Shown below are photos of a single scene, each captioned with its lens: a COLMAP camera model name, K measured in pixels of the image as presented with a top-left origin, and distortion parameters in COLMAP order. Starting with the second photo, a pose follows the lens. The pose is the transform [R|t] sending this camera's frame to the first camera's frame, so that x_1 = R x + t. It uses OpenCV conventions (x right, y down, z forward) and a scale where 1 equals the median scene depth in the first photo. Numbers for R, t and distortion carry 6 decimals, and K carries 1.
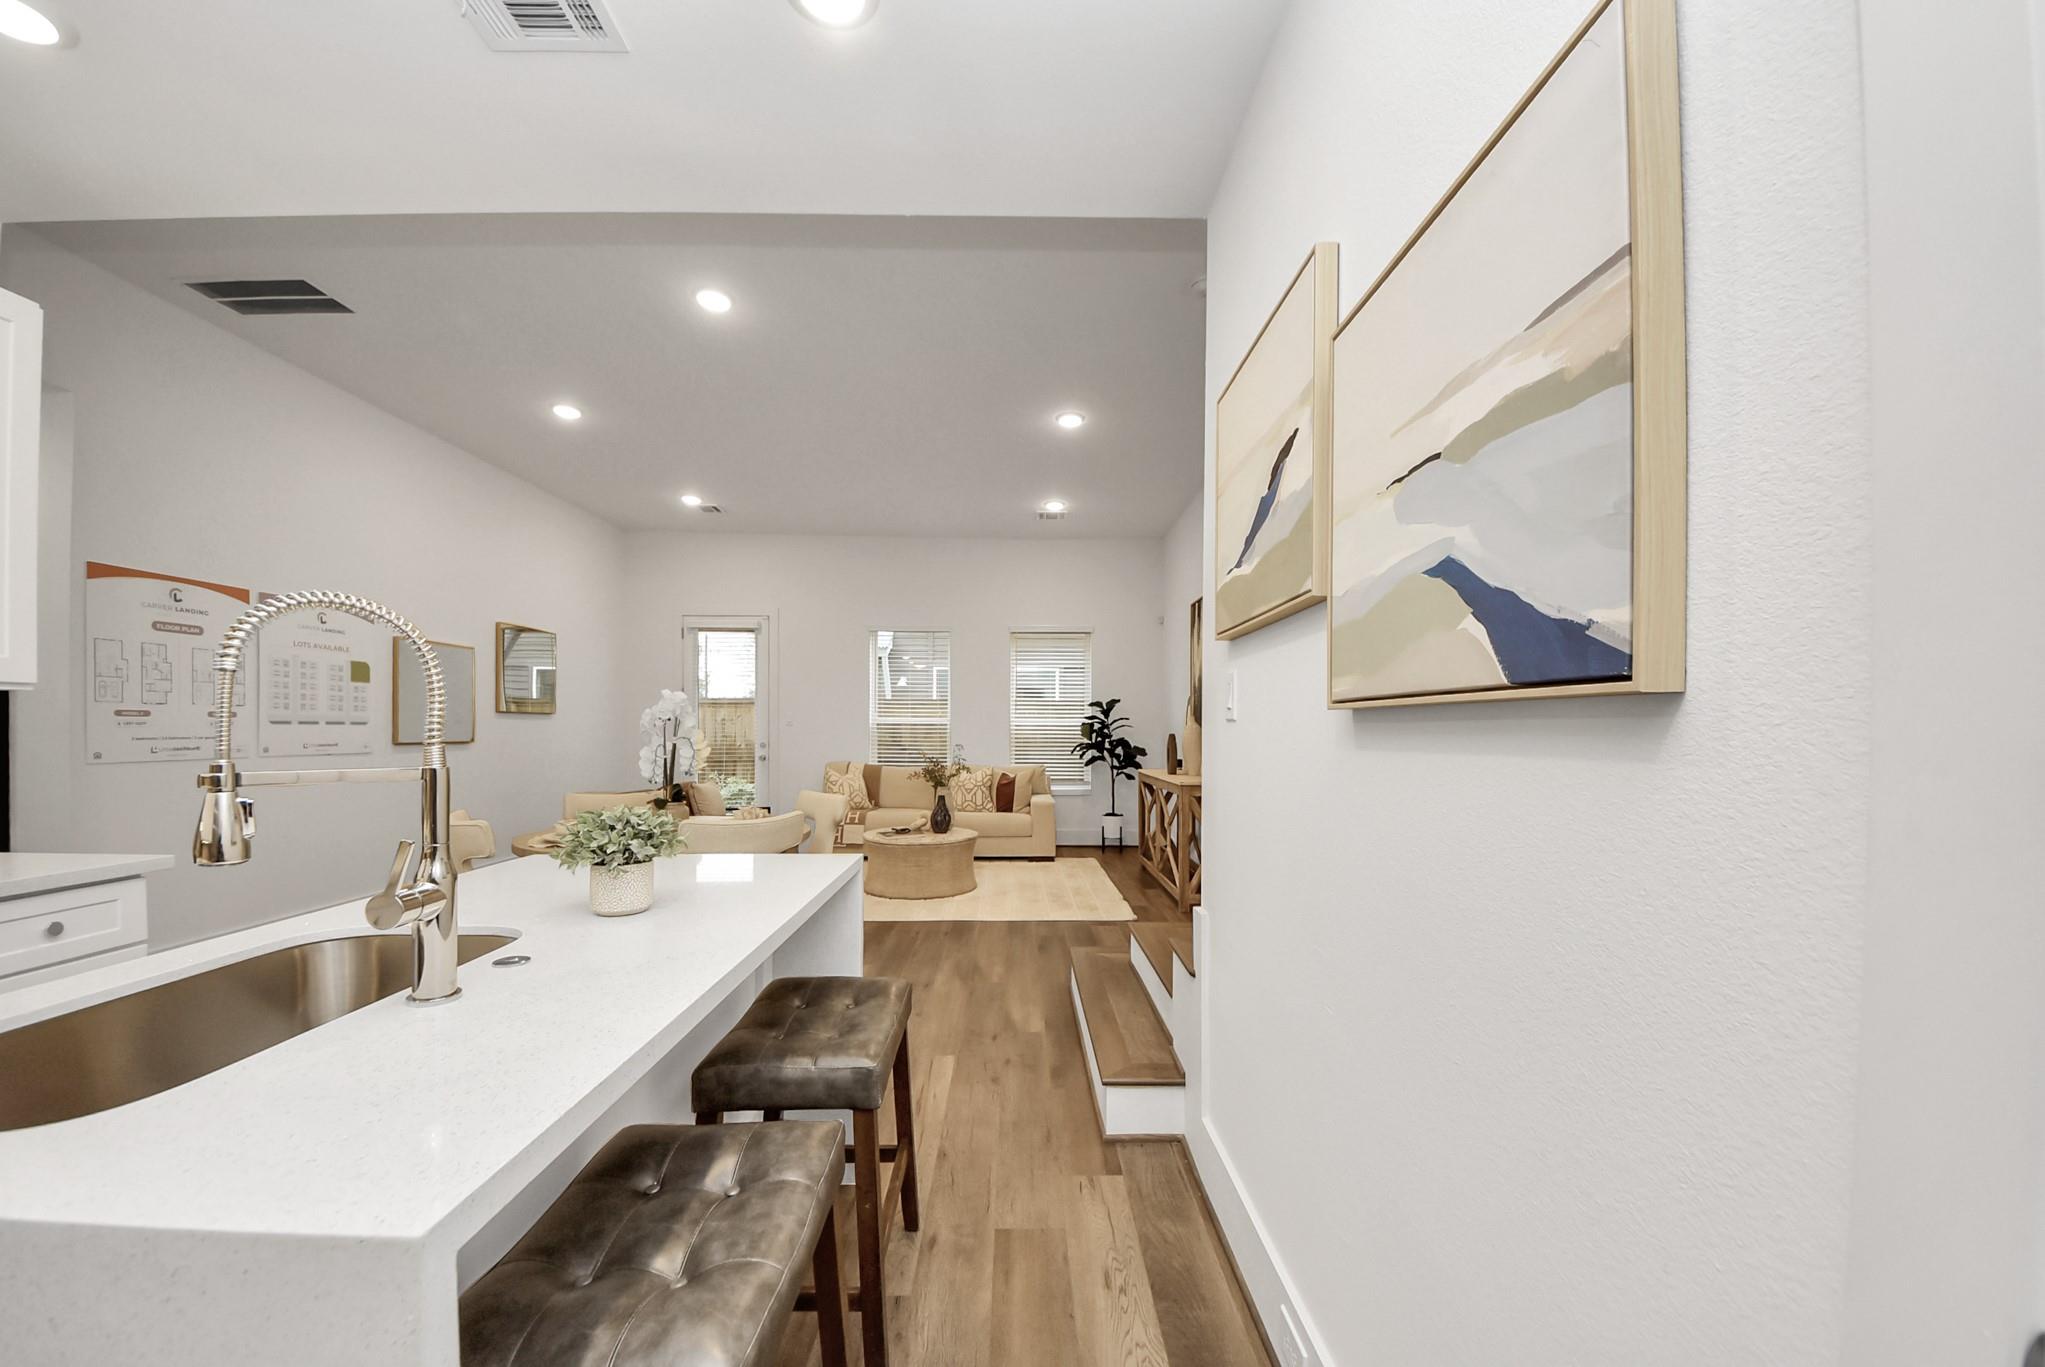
lens RADIAL K [[742.6, 0, 1003.2], [0, 742.6, 736.2], [0, 0, 1]] dist [-0.000640, -0.010207]
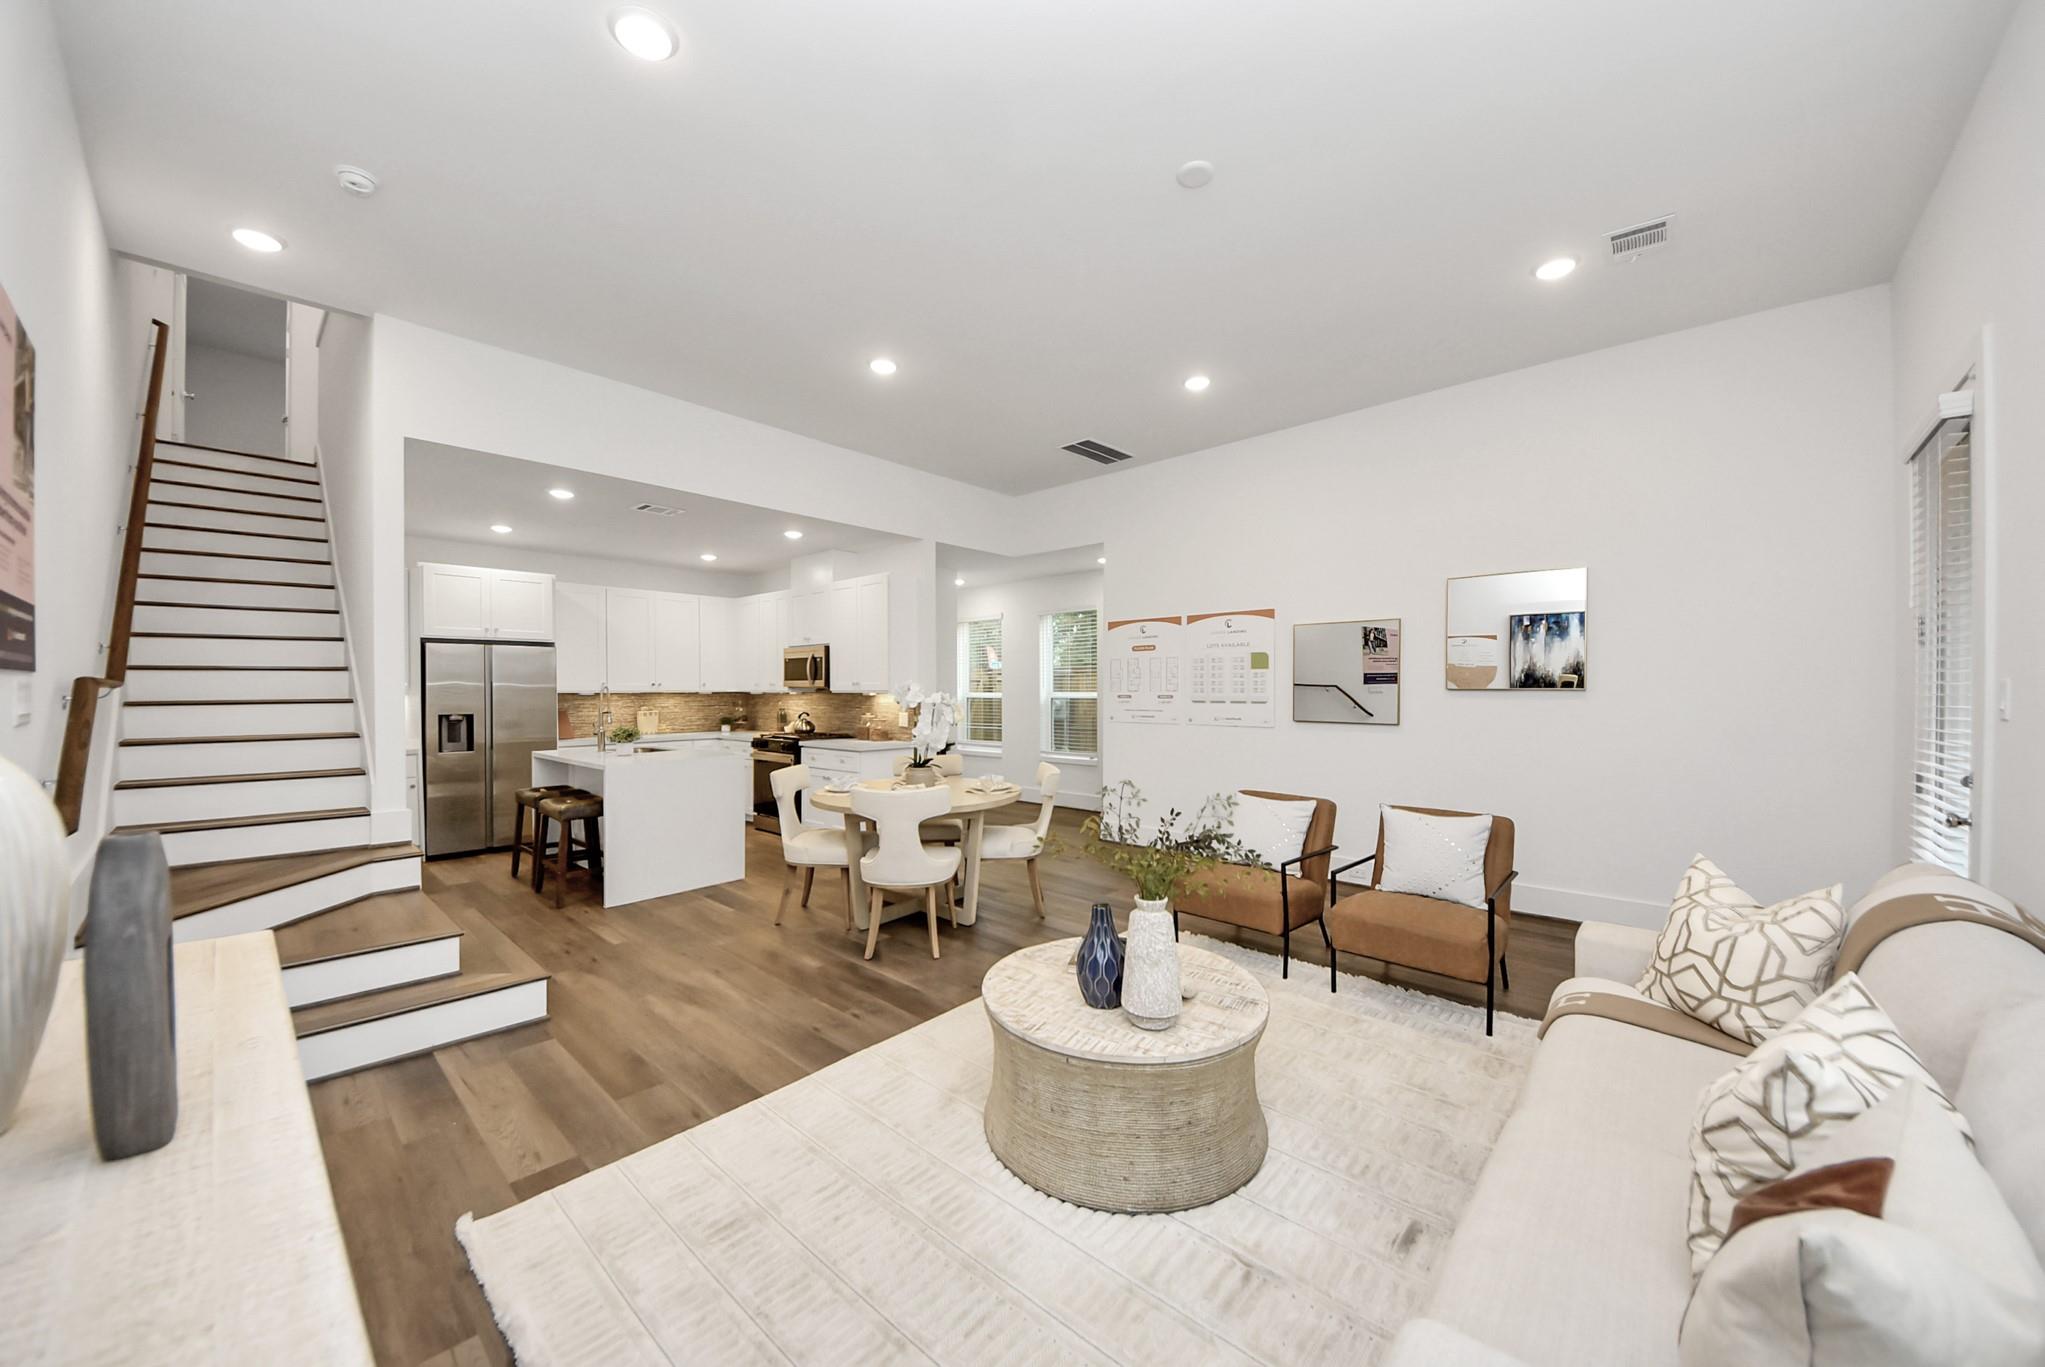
lens RADIAL K [[700.5, 0, 1022.5], [0, 700.5, 683.5], [0, 0, 1]] dist [0.000359, 0.000008]
pose [[-0.651174, -0.012828, -0.758820, 0.342105], [-0.011104, 0.999911, -0.007375, -0.046745], [0.758847, 0.003624, -0.651259, 1.887836]]
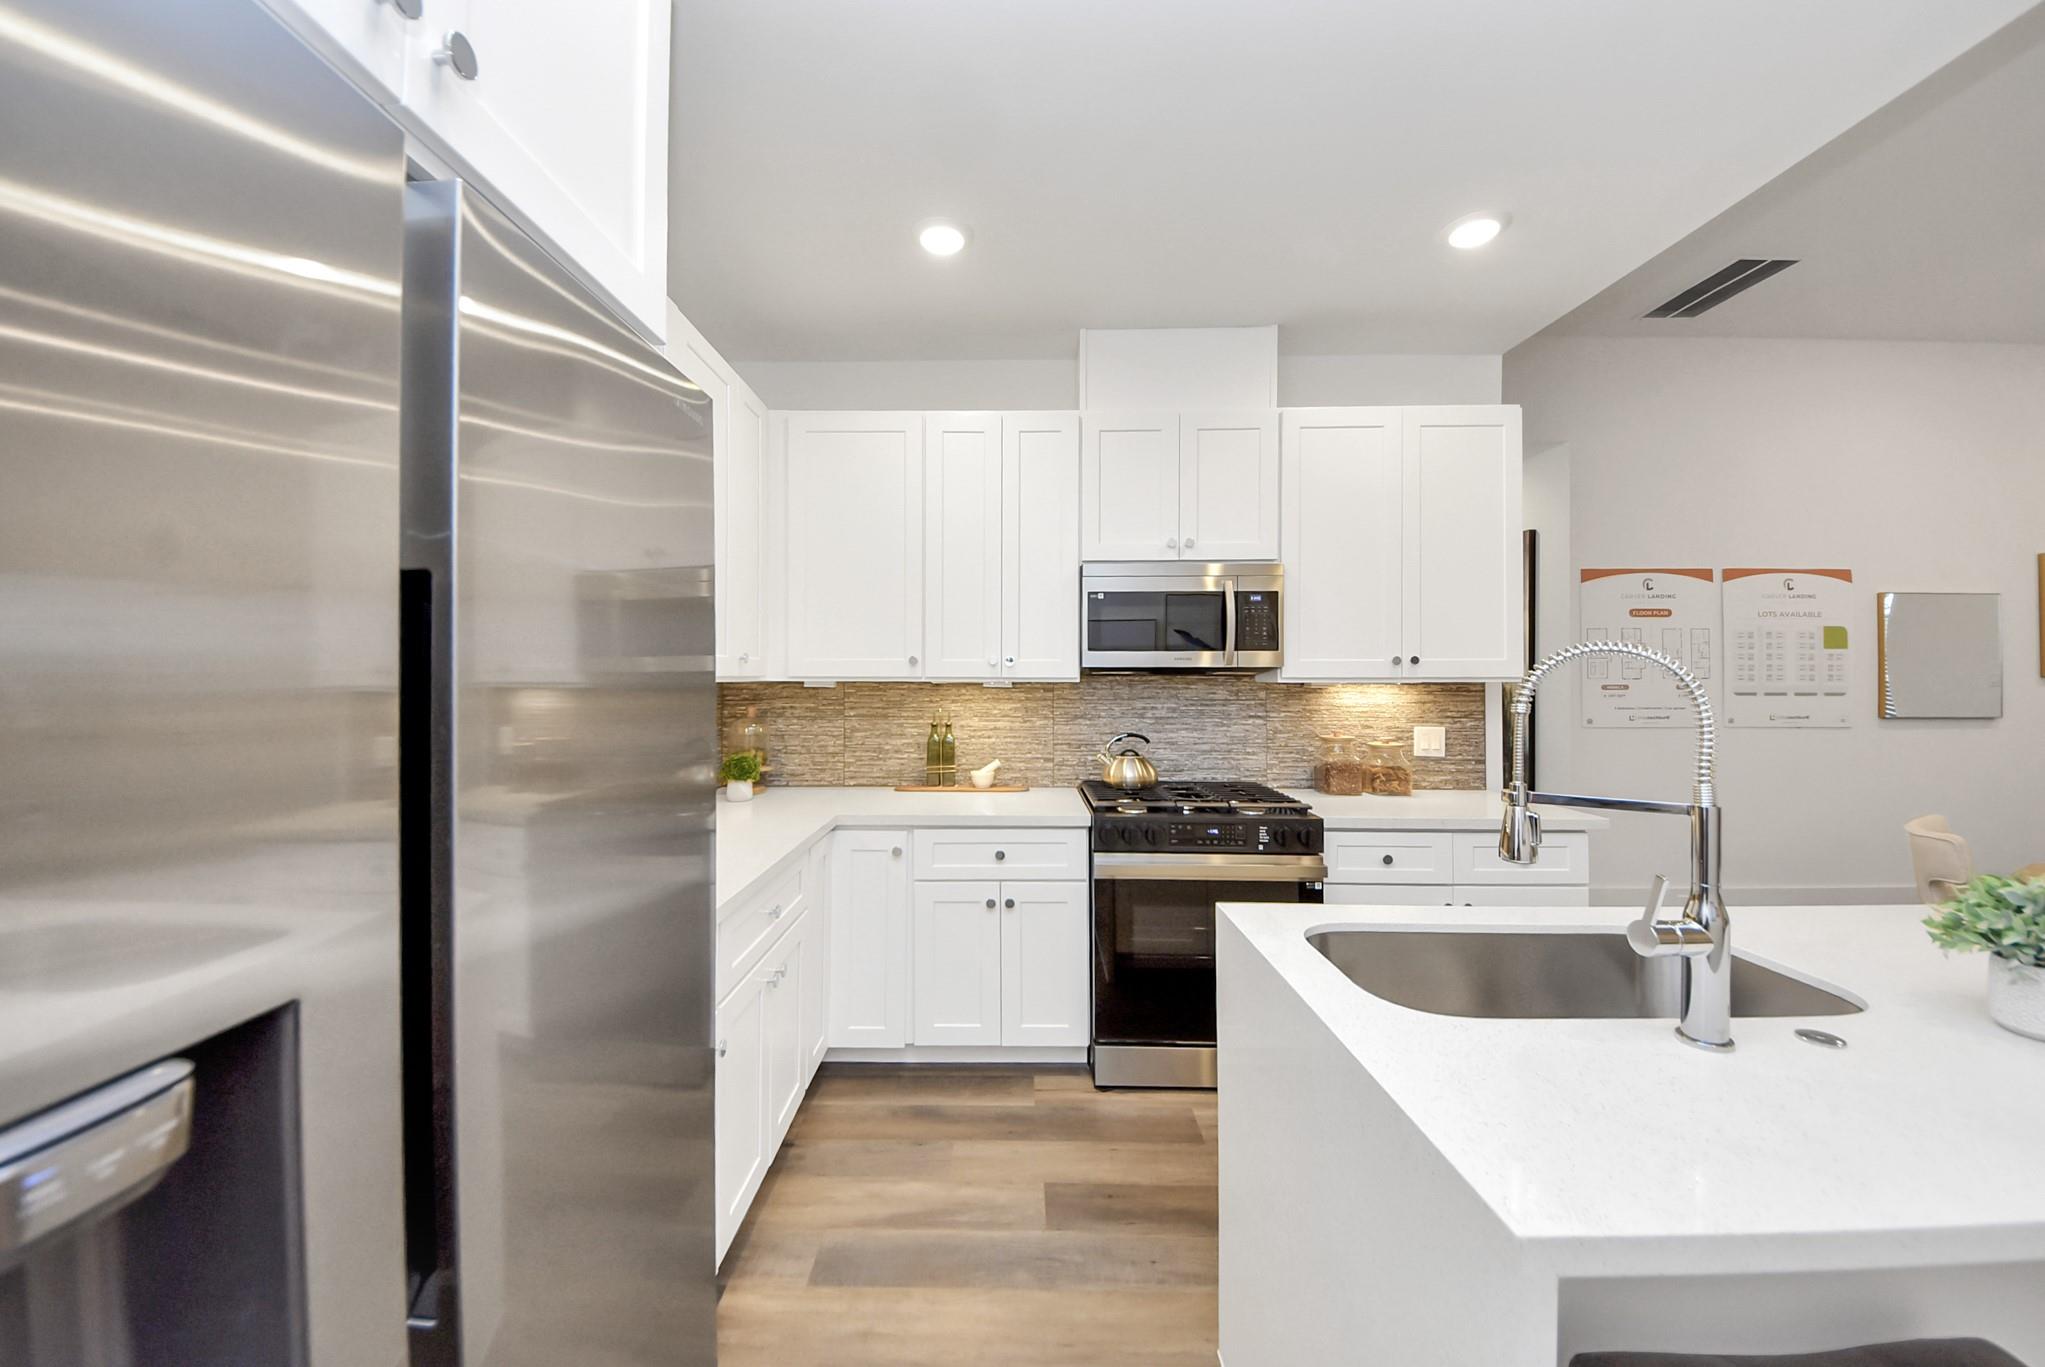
lens RADIAL K [[743.7, 0, 1020.8], [0, 743.7, 671.1], [0, 0, 1]] dist [0.000495, -0.009524]
pose [[-0.020629, -0.013877, -0.999691, 0.059035], [-0.011473, 0.999841, -0.013642, -0.028690], [0.999721, 0.011188, -0.020784, 0.028693]]
